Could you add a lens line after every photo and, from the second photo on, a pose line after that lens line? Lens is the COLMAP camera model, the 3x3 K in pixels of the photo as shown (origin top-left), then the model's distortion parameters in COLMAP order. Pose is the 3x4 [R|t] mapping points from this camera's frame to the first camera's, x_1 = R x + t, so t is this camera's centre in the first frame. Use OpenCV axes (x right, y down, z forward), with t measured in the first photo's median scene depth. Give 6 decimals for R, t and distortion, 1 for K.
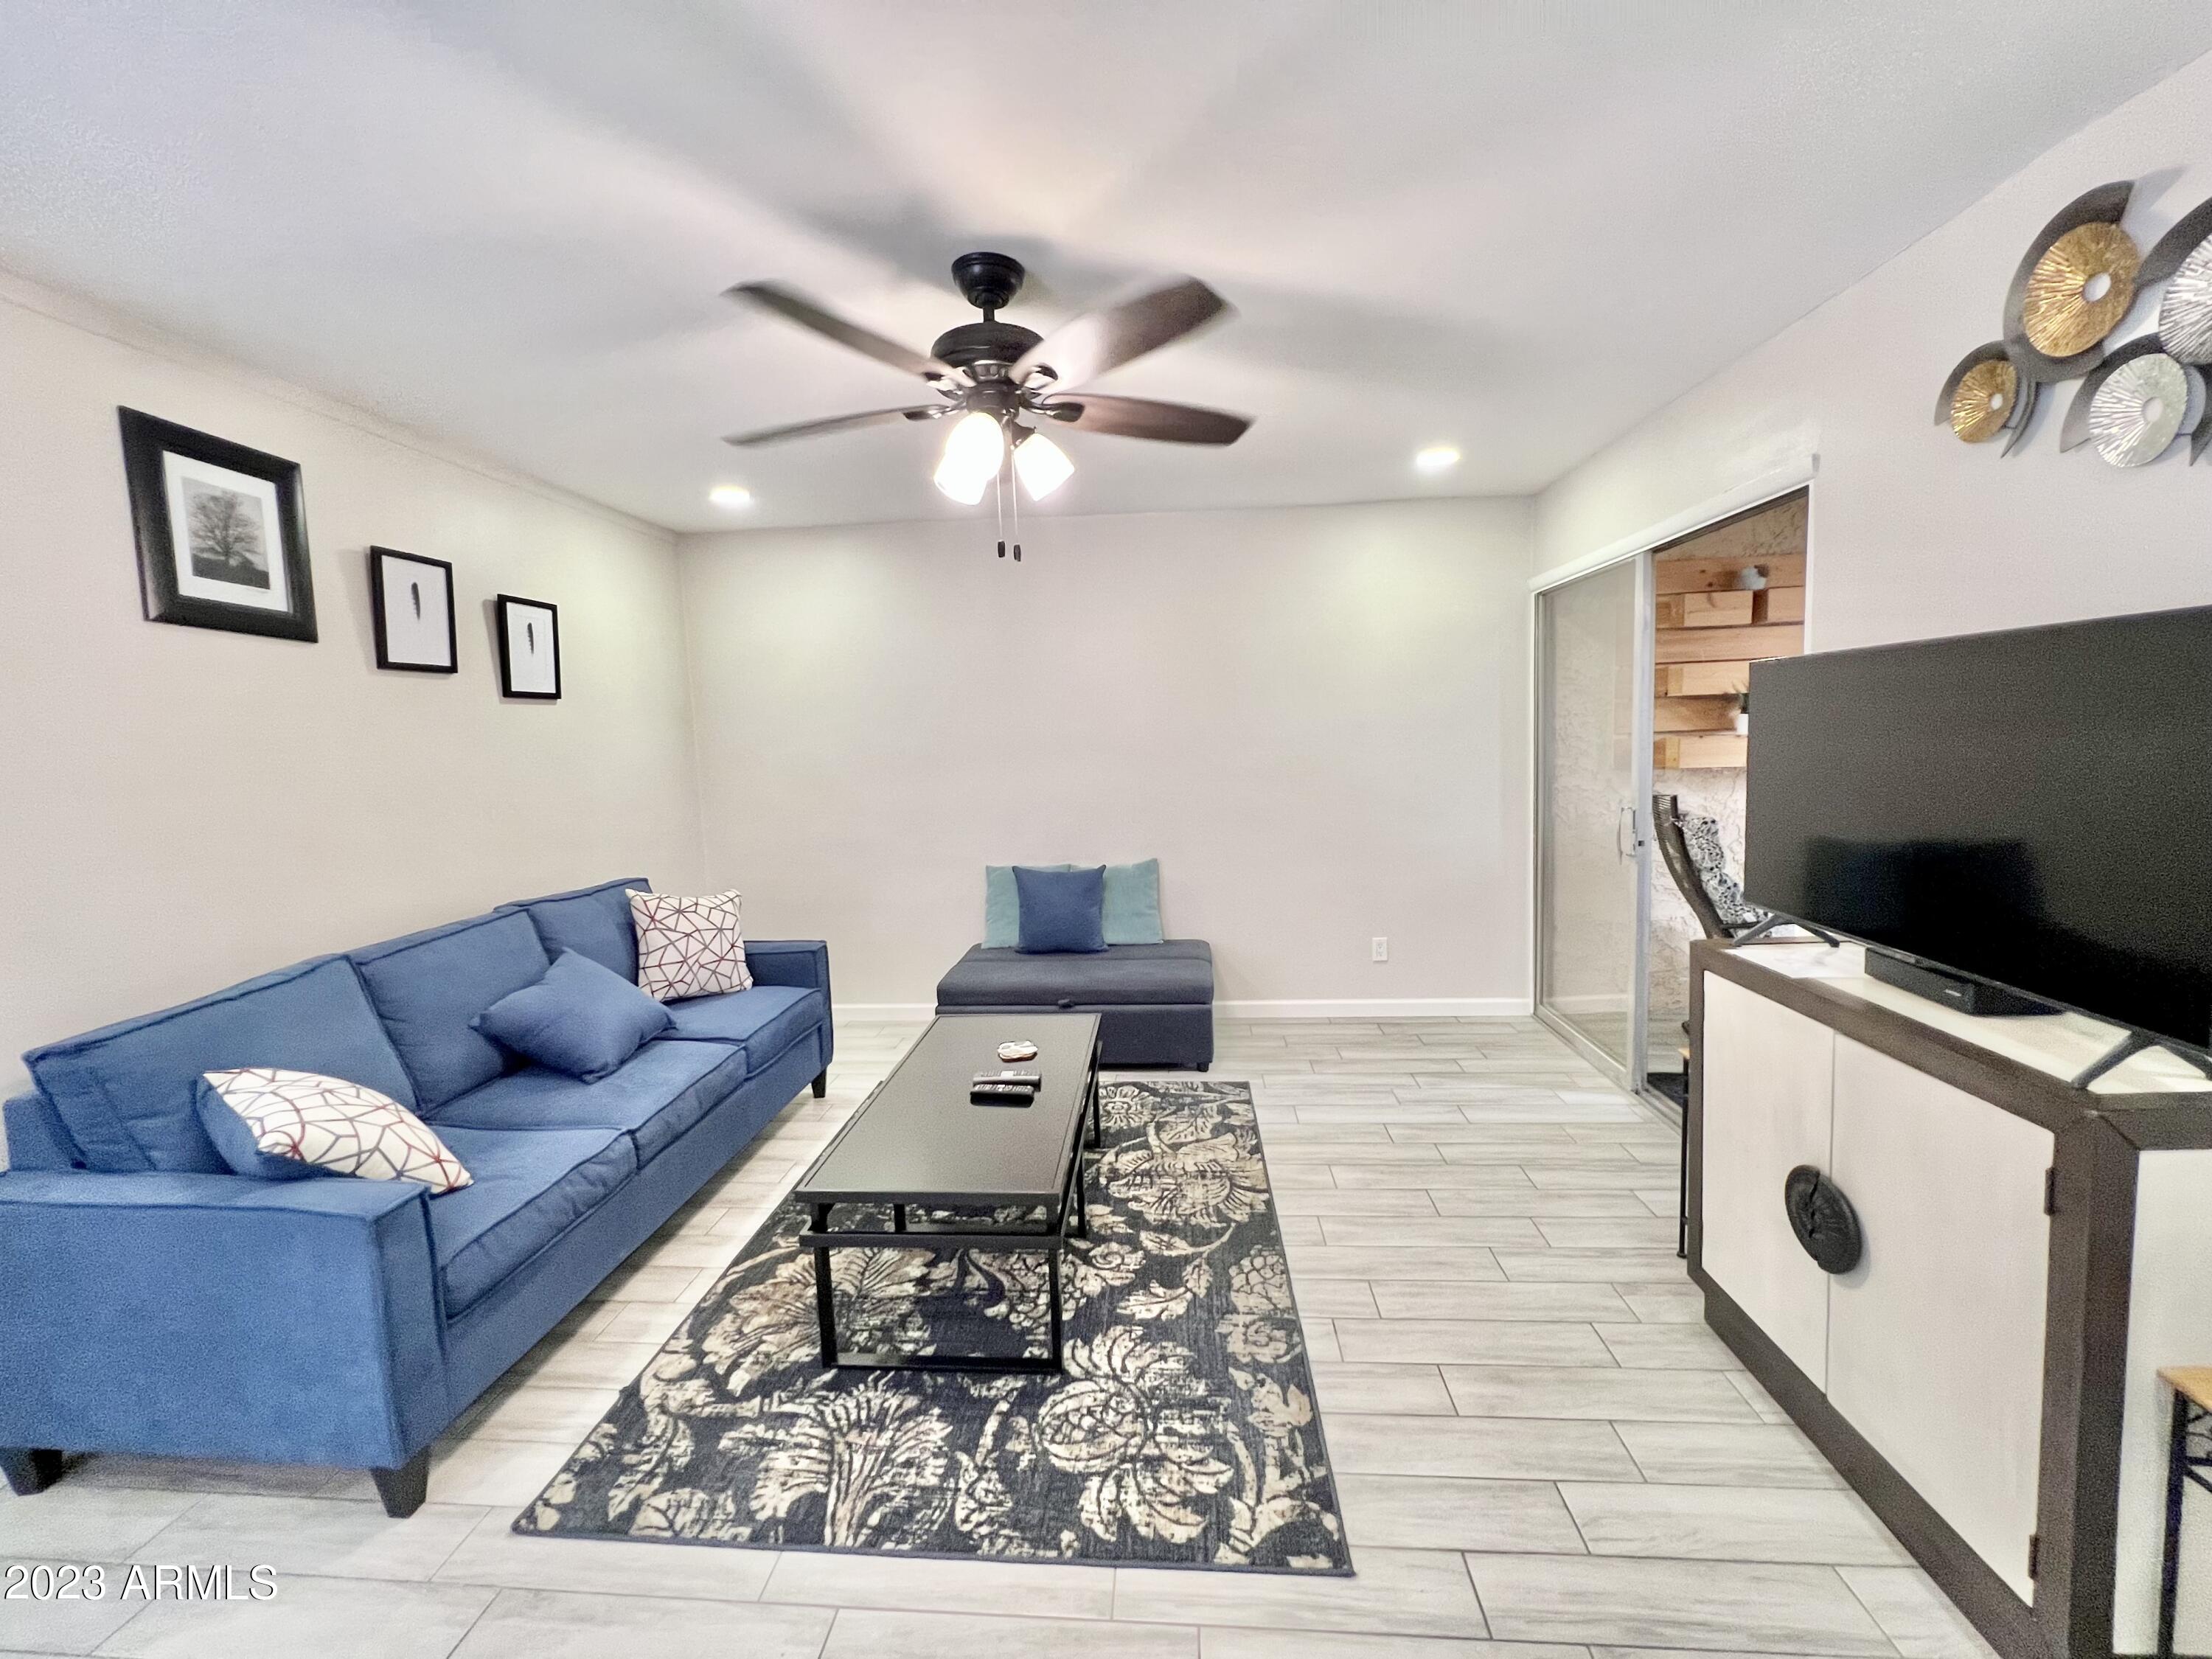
lens RADIAL K [[886.0, 0, 1109.4], [0, 886.0, 828.6], [0, 0, 1]] dist [-0.005643, 0.001215]
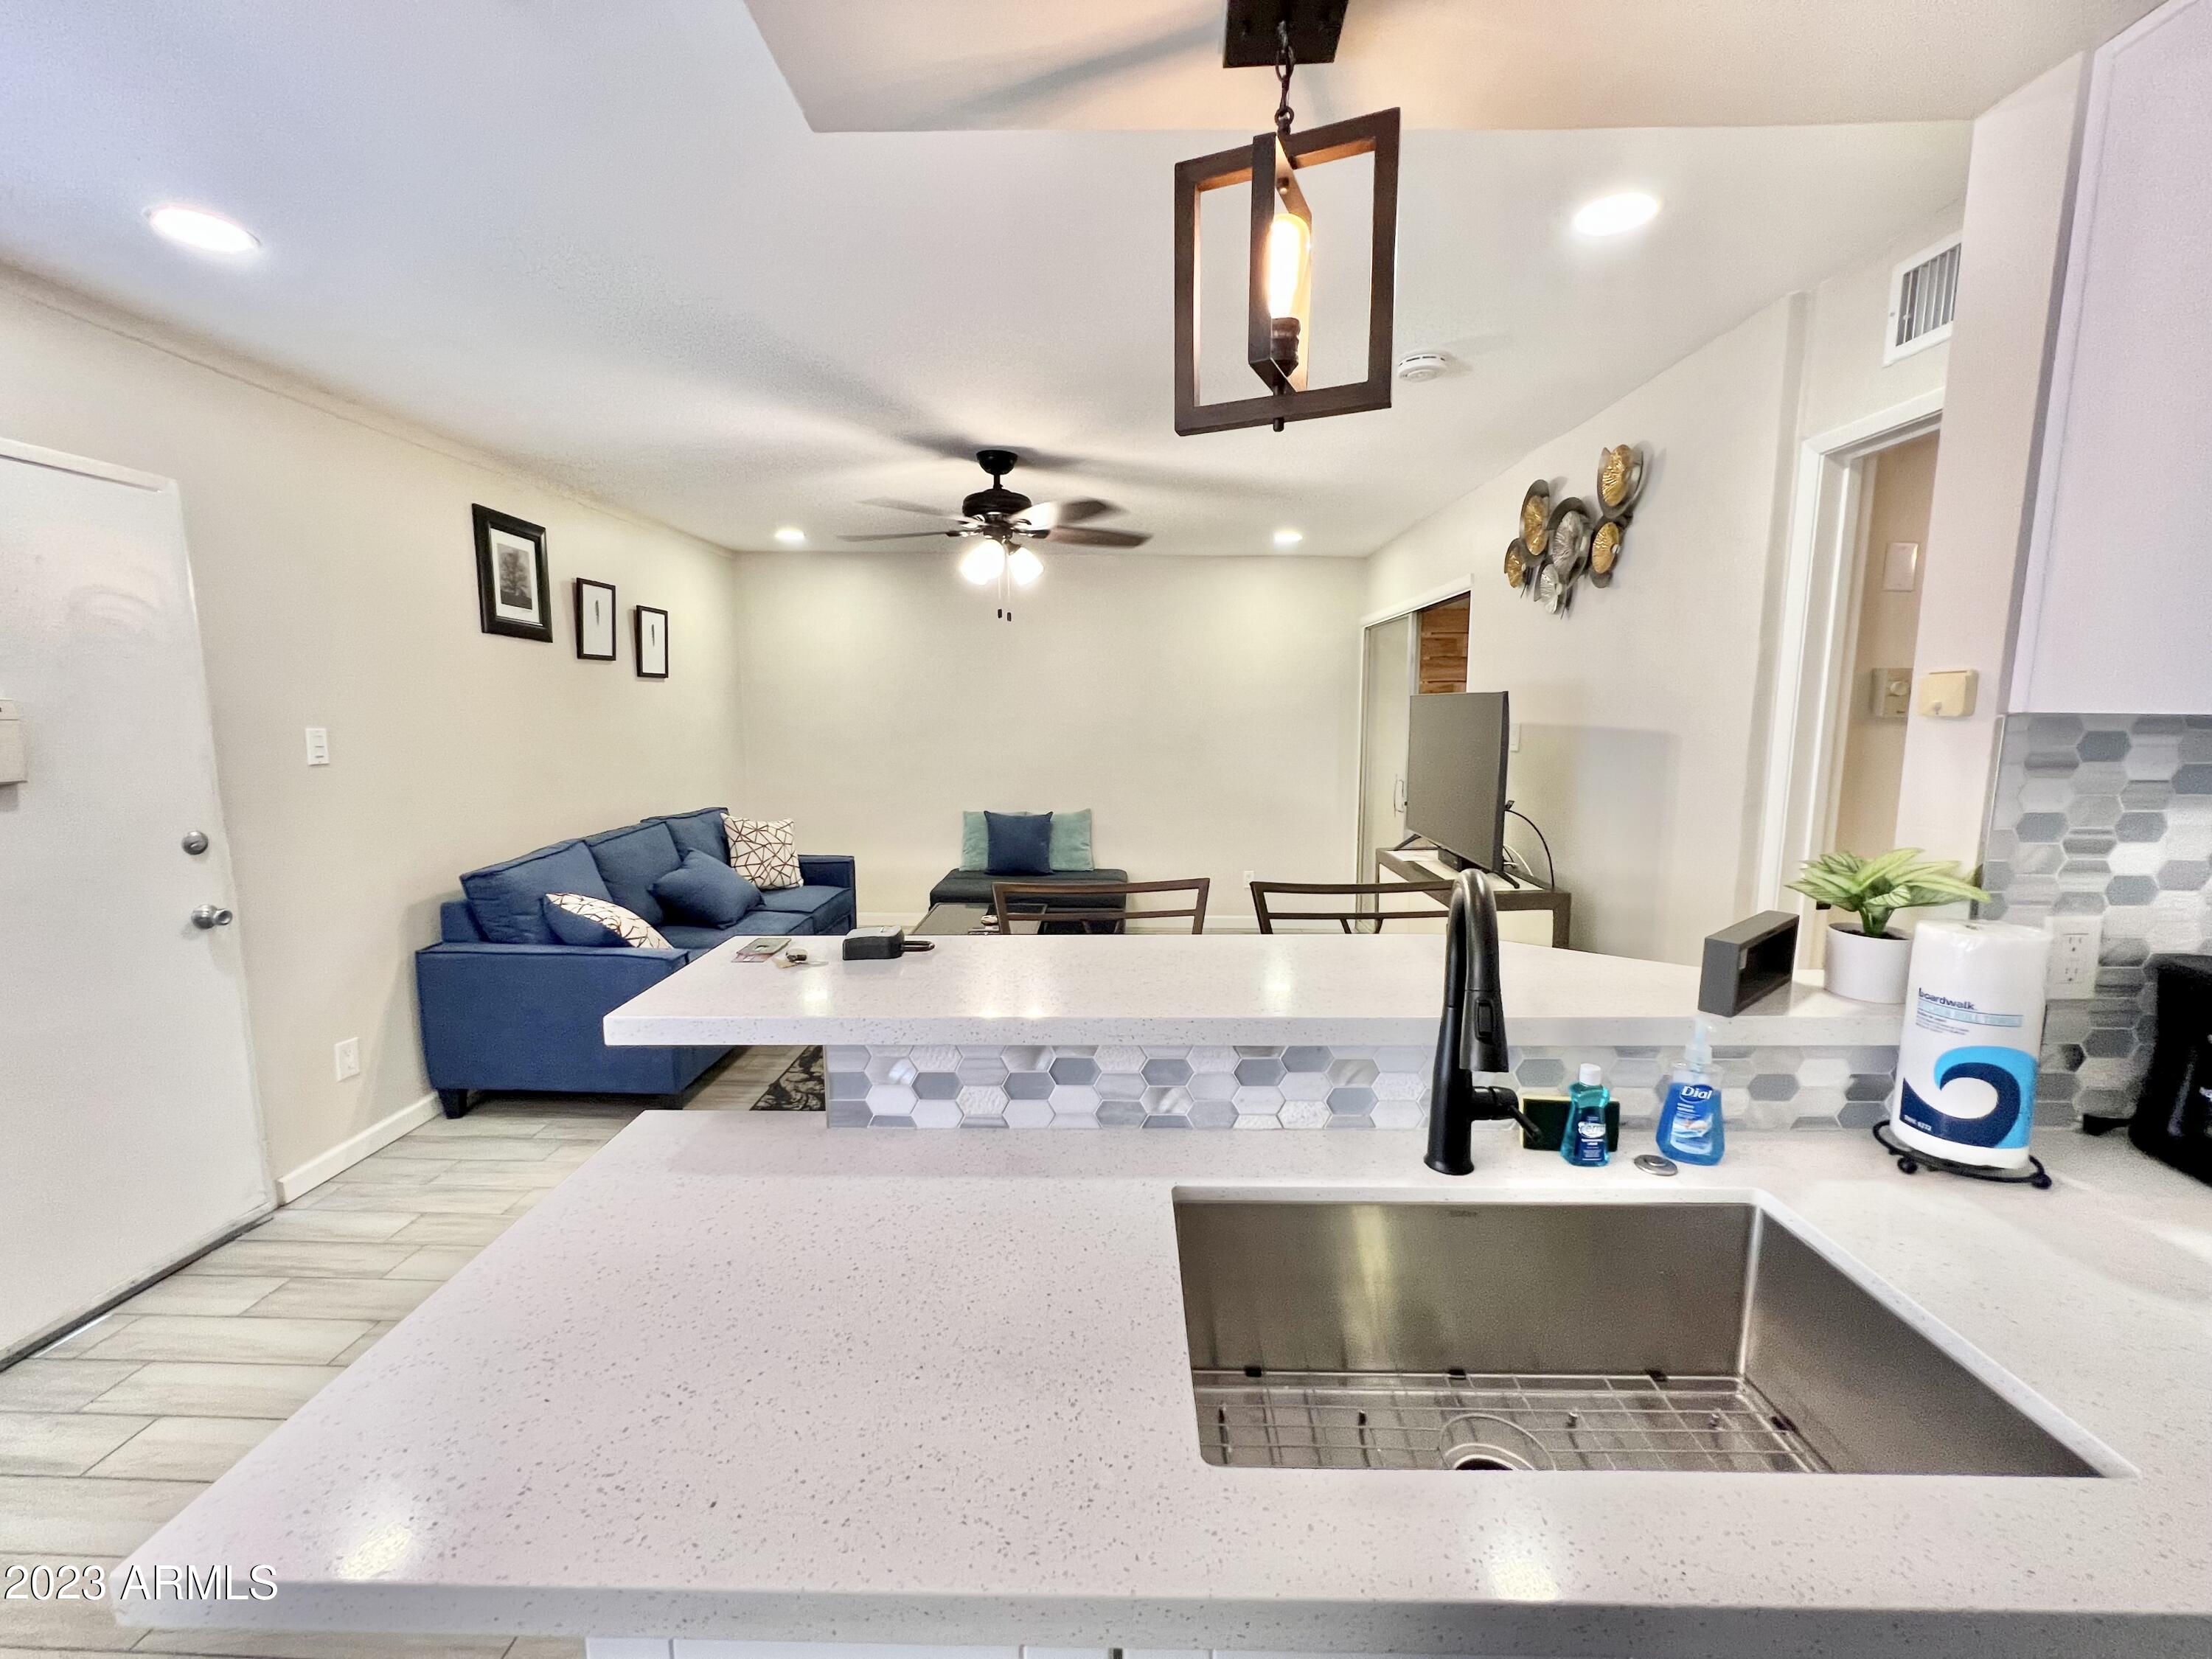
lens RADIAL K [[886.0, 0, 1107.4], [0, 886.0, 834.1], [0, 0, 1]] dist [-0.005643, 0.001215]
pose [[0.997844, 0.030299, 0.058213, 0.002007], [-0.032321, 0.998895, 0.034114, 0.042049], [-0.057115, -0.035922, 0.997721, -0.614607]]
